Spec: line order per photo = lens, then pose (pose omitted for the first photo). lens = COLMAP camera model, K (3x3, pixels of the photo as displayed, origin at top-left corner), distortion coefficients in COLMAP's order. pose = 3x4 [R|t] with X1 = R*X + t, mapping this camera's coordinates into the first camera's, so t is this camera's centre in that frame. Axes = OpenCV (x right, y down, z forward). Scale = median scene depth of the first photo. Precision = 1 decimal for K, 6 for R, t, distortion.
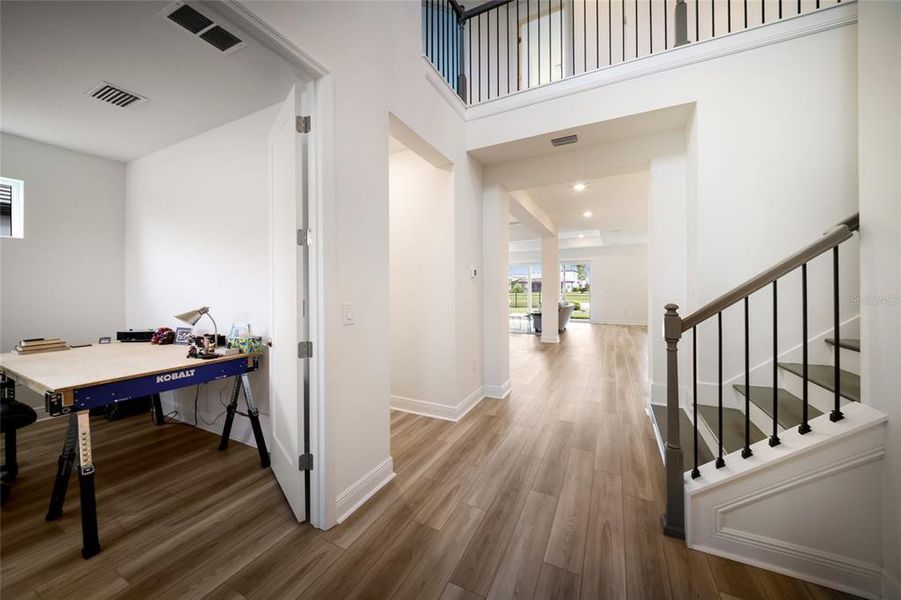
lens RADIAL K [[321.2, 0, 453.4], [0, 321.2, 285.0], [0, 0, 1]] dist [0.000293, -0.000274]
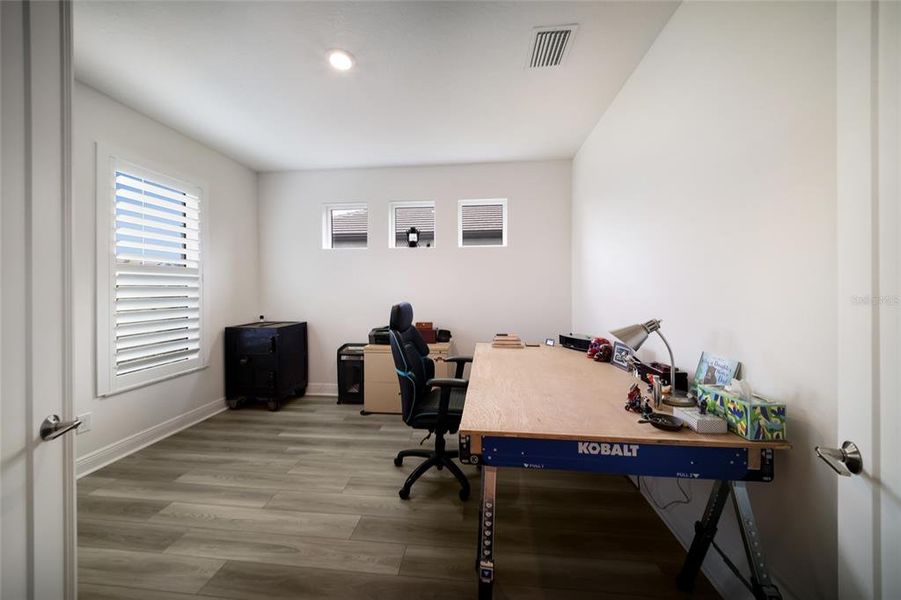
lens RADIAL K [[305.2, 0, 460.6], [0, 305.2, 286.6], [0, 0, 1]] dist [-0.001427, -0.000165]
pose [[0.363545, 0.004723, -0.931565, -0.397322], [0.004841, 0.999964, 0.006958, 0.004375], [0.931564, -0.007039, 0.363509, 0.488269]]
